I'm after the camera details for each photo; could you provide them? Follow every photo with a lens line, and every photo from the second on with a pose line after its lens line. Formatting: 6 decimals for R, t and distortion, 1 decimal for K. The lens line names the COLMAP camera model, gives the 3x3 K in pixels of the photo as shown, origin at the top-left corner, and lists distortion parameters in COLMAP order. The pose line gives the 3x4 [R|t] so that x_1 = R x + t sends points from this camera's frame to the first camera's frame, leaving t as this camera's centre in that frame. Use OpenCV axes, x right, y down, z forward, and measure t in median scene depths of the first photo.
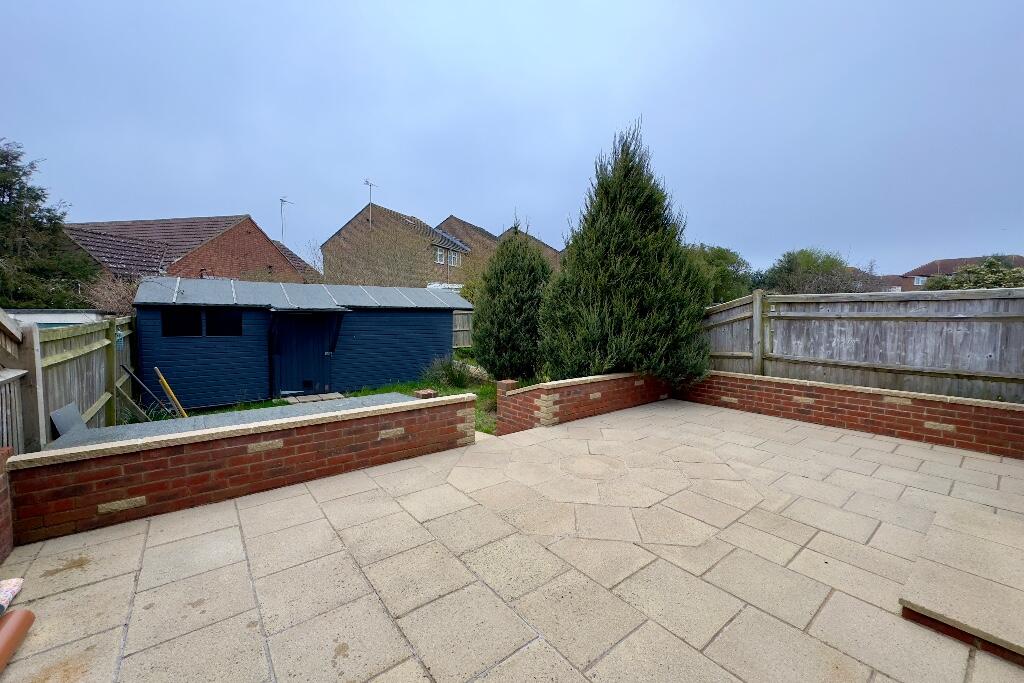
lens RADIAL K [[407.1, 0, 513.5], [0, 407.1, 340.6], [0, 0, 1]] dist [0.000555, -0.000197]
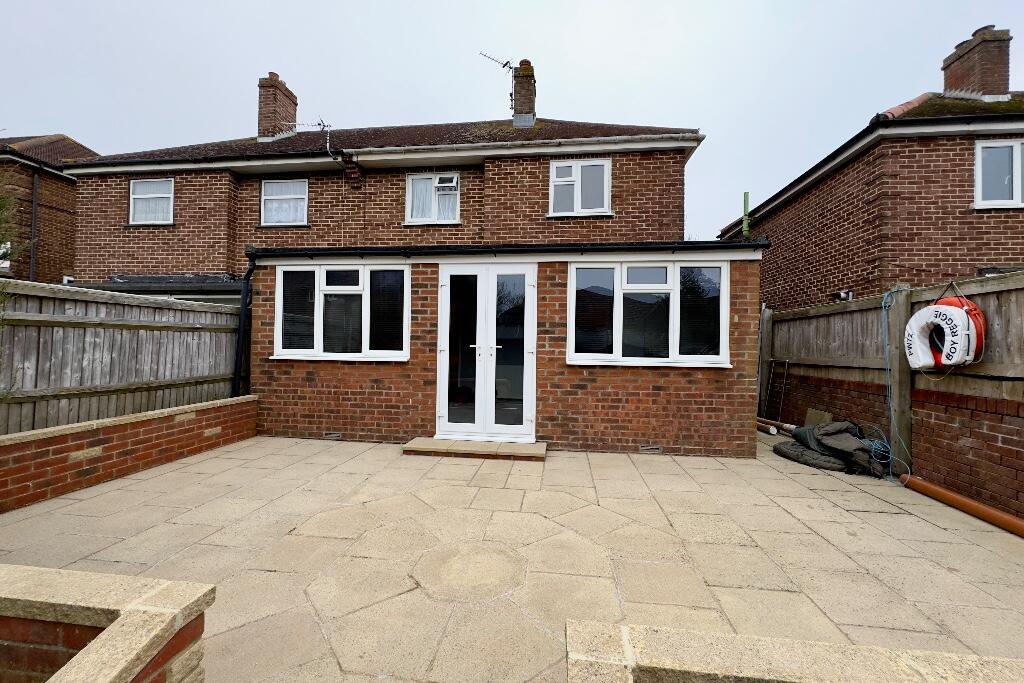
lens RADIAL K [[407.1, 0, 513.5], [0, 407.1, 340.6], [0, 0, 1]] dist [0.000555, -0.000197]
pose [[-0.699986, -0.011260, 0.714068, -0.222101], [0.027571, 0.998704, 0.042776, -0.042281], [-0.713624, 0.049630, -0.698769, 1.085641]]
